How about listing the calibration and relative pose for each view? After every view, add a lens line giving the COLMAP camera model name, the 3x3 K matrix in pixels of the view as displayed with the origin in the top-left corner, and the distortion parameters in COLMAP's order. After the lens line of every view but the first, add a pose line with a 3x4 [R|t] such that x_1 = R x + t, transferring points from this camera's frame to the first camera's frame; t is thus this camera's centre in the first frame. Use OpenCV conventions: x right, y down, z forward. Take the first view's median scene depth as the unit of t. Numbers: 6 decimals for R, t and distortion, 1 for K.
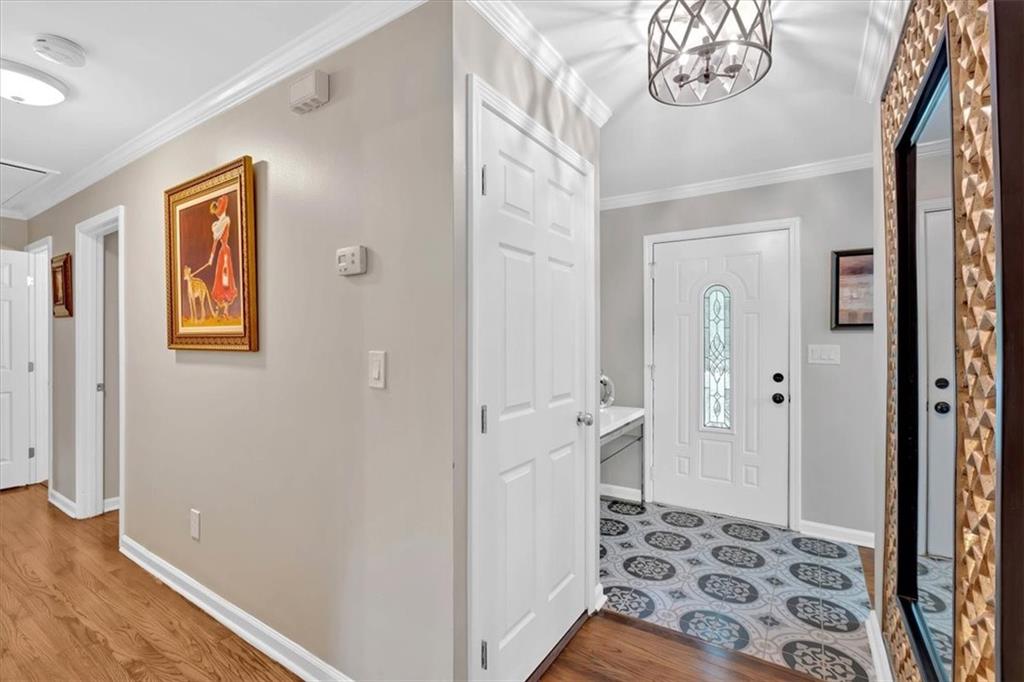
lens RADIAL K [[465.8, 0, 505.3], [0, 465.8, 338.7], [0, 0, 1]] dist [-0.010123, 0.000231]
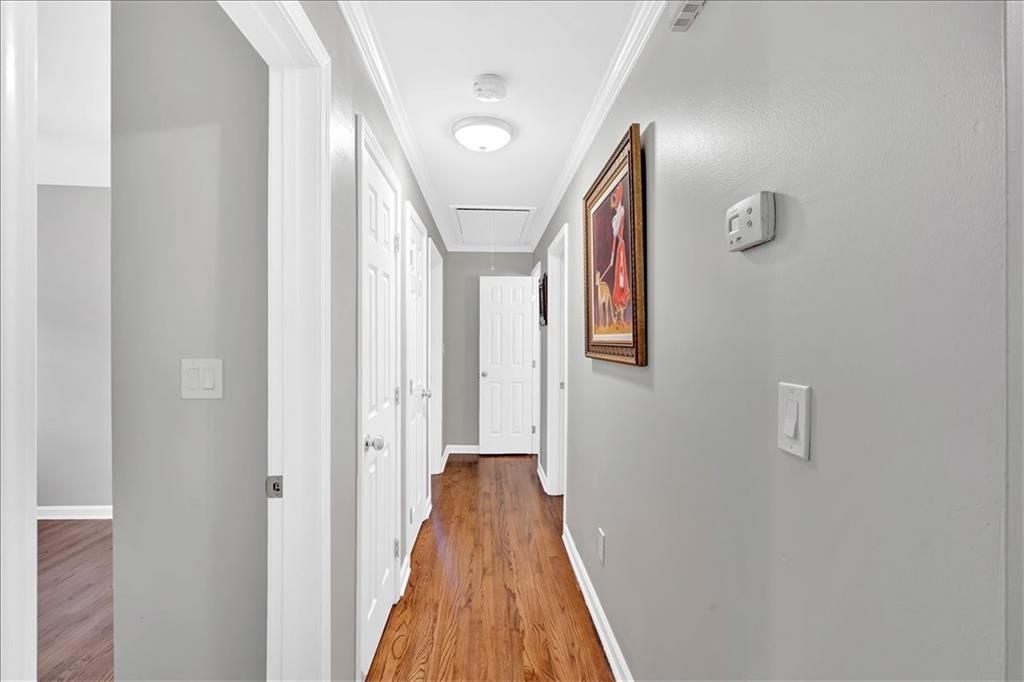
lens RADIAL K [[465.8, 0, 504.9], [0, 465.8, 339.7], [0, 0, 1]] dist [-0.010123, 0.000231]
pose [[0.594028, 0.001381, -0.804443, -0.034652], [-0.001881, 0.999998, 0.000328, -0.016049], [0.804442, 0.001319, 0.594030, 0.307142]]
